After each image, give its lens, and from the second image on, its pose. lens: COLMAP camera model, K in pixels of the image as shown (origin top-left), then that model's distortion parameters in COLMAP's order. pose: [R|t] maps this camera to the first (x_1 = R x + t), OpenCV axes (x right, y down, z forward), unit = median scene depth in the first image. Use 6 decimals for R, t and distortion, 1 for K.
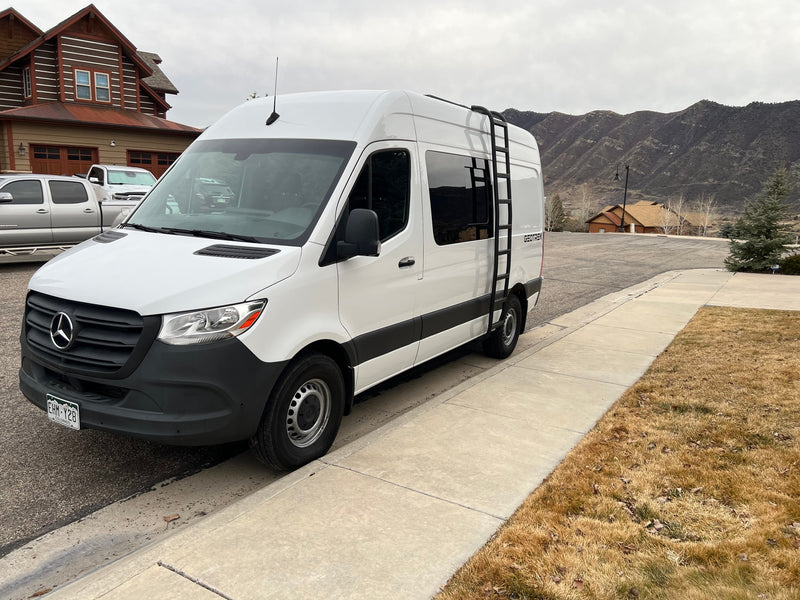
lens RADIAL K [[600.7, 0, 399.6], [0, 600.7, 298.6], [0, 0, 1]] dist [0.050500, -0.062572]
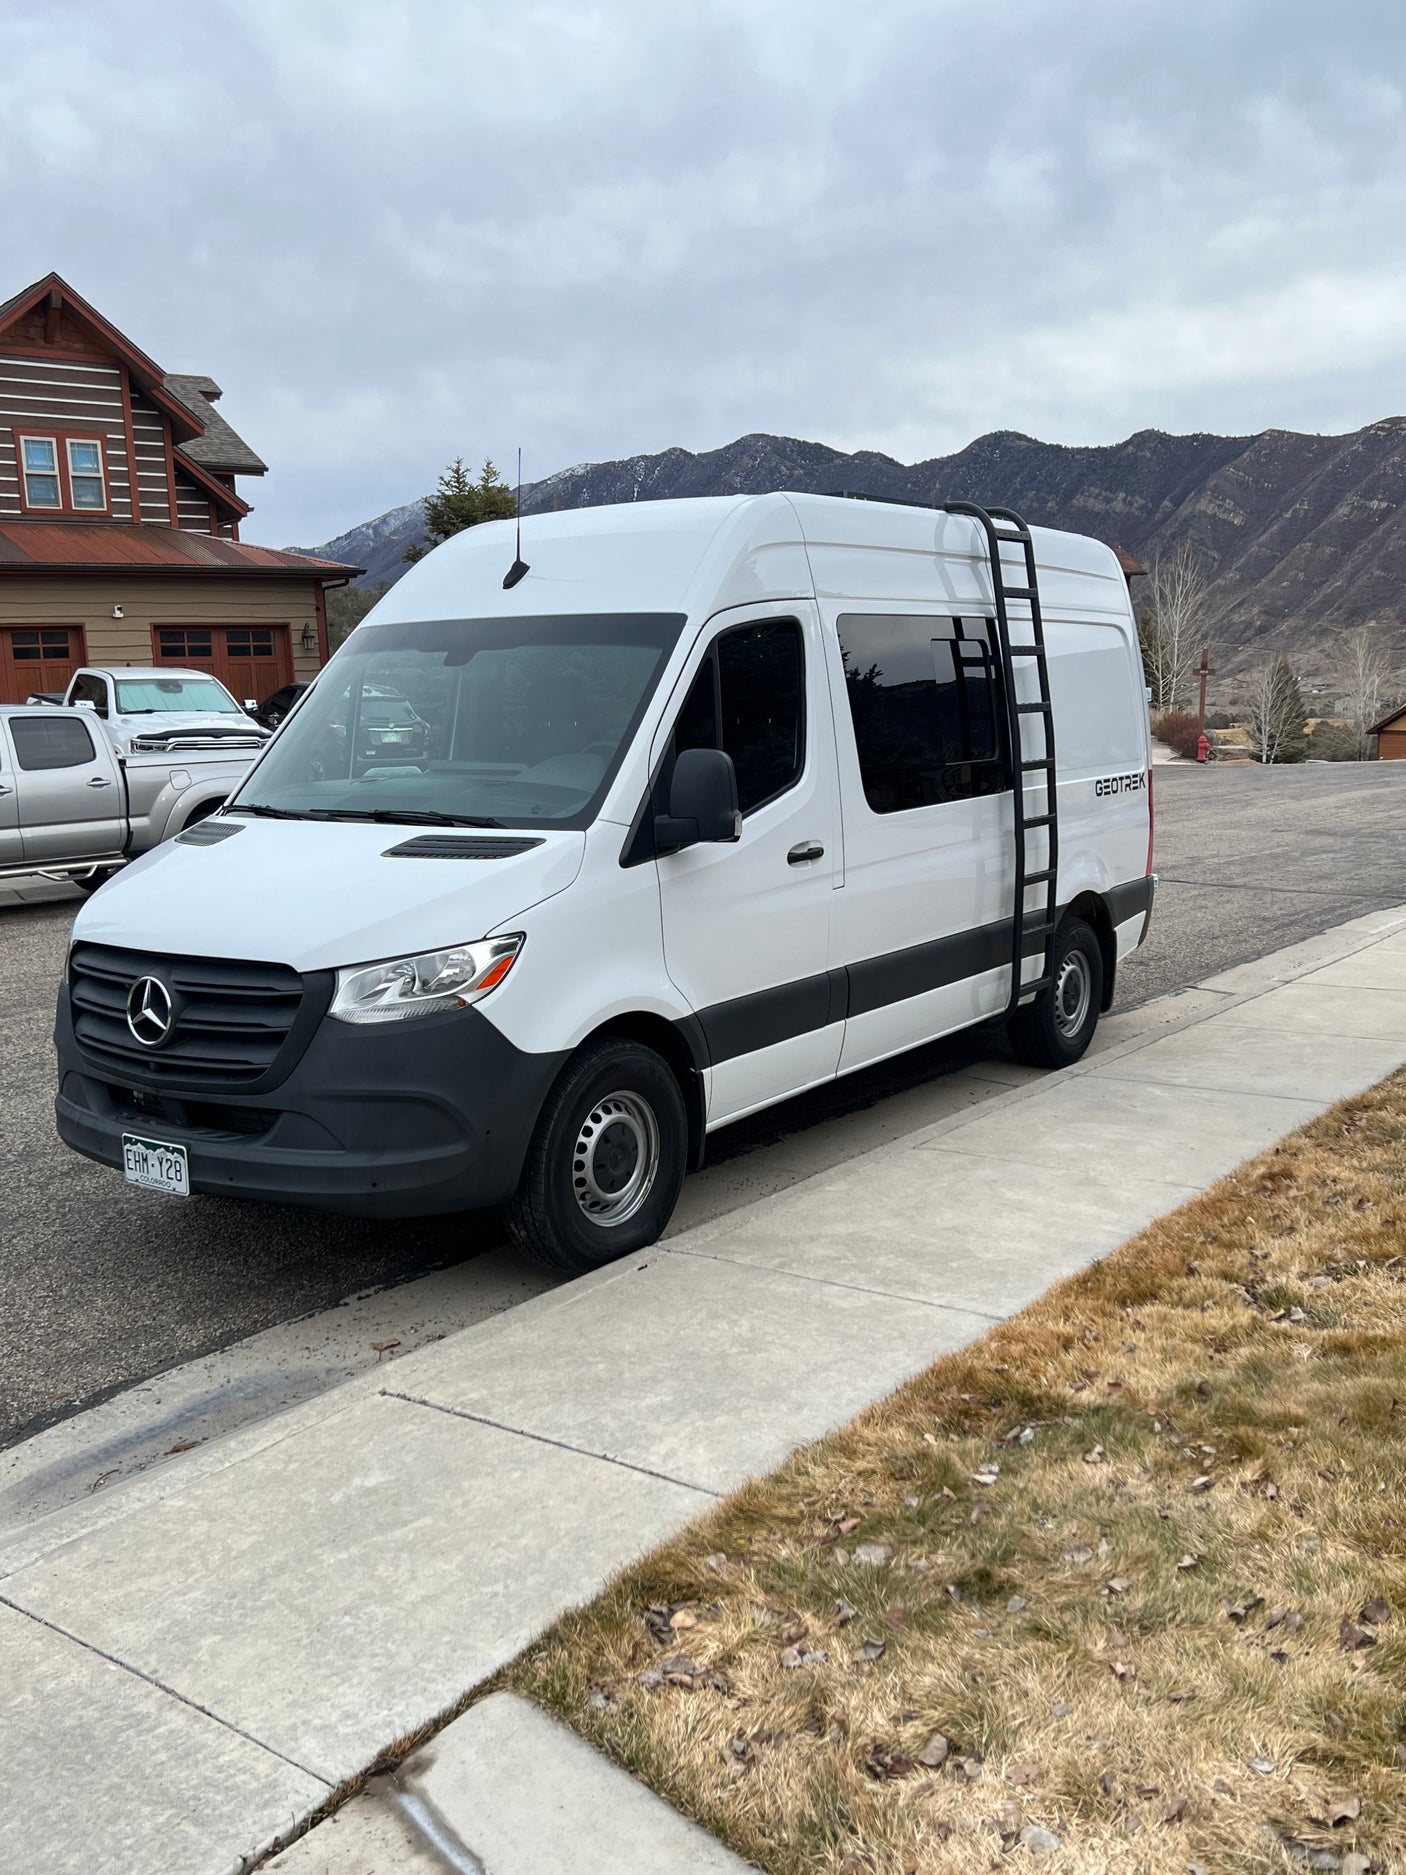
lens RADIAL K [[1623.3, 0, 717.9], [0, 1623.3, 937.8], [0, 0, 1]] dist [0.144055, -0.313241]
pose [[0.994815, -0.050540, -0.088255, 0.041925], [0.048598, 0.998530, -0.024017, 0.027297], [0.089339, 0.019604, 0.995808, -0.229790]]
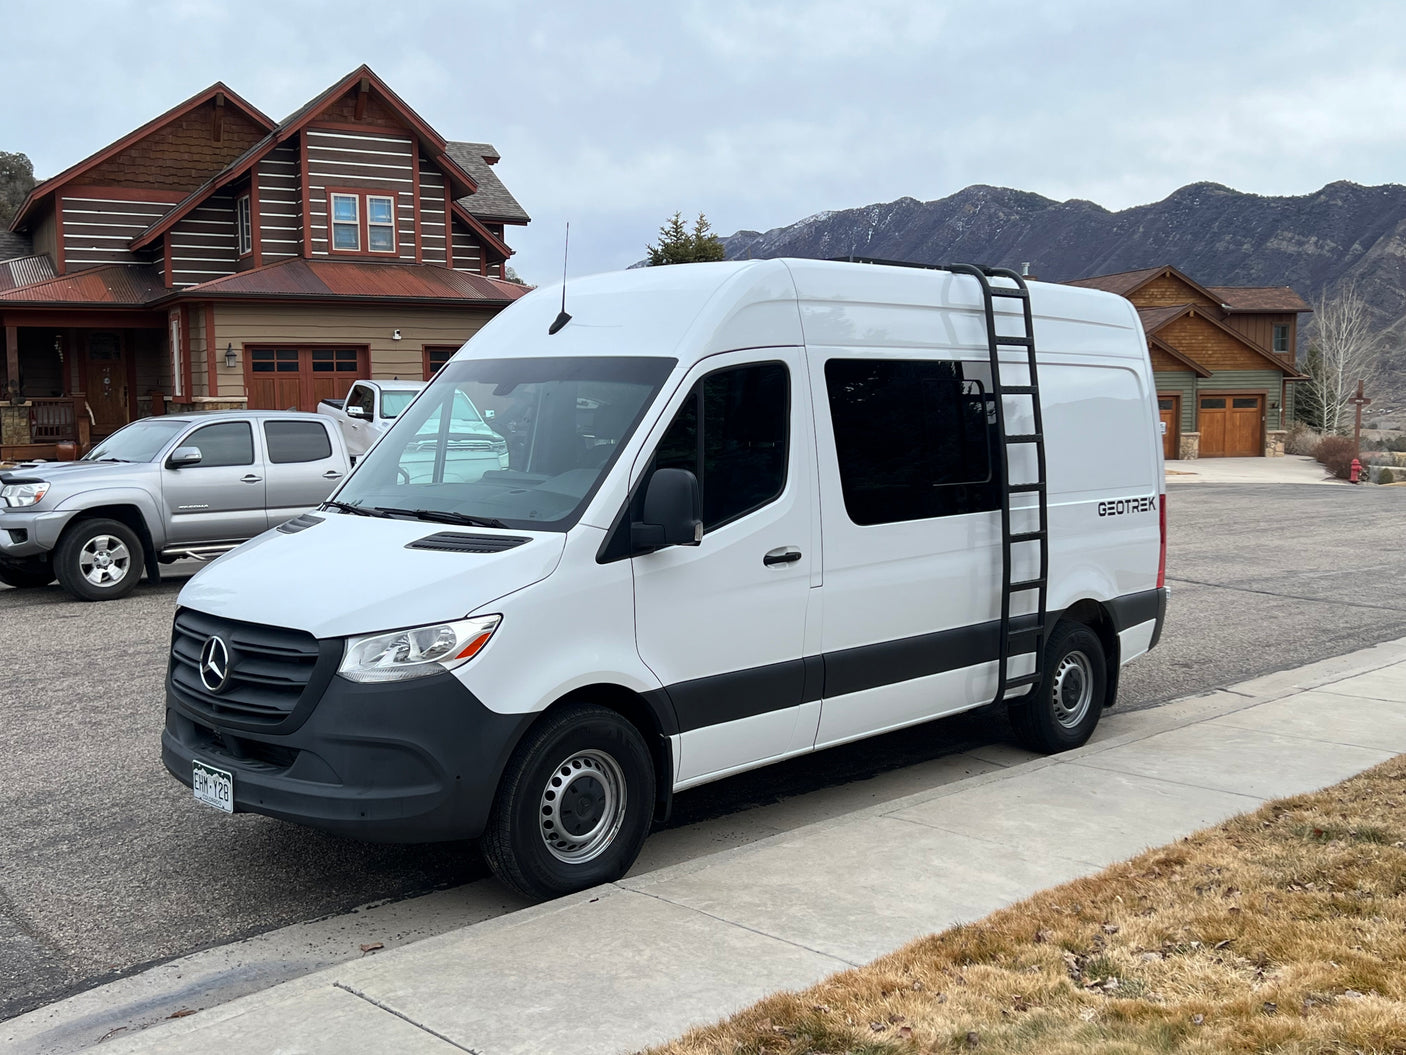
lens RADIAL K [[1416.8, 0, 703.0], [0, 1416.8, 527.5], [0, 0, 1]] dist [0.116166, -0.236722]
pose [[0.970926, -0.019558, -0.238578, 0.204106], [-0.002074, 0.995932, -0.090085, 0.025559], [0.239369, 0.087960, 0.966936, -0.245096]]
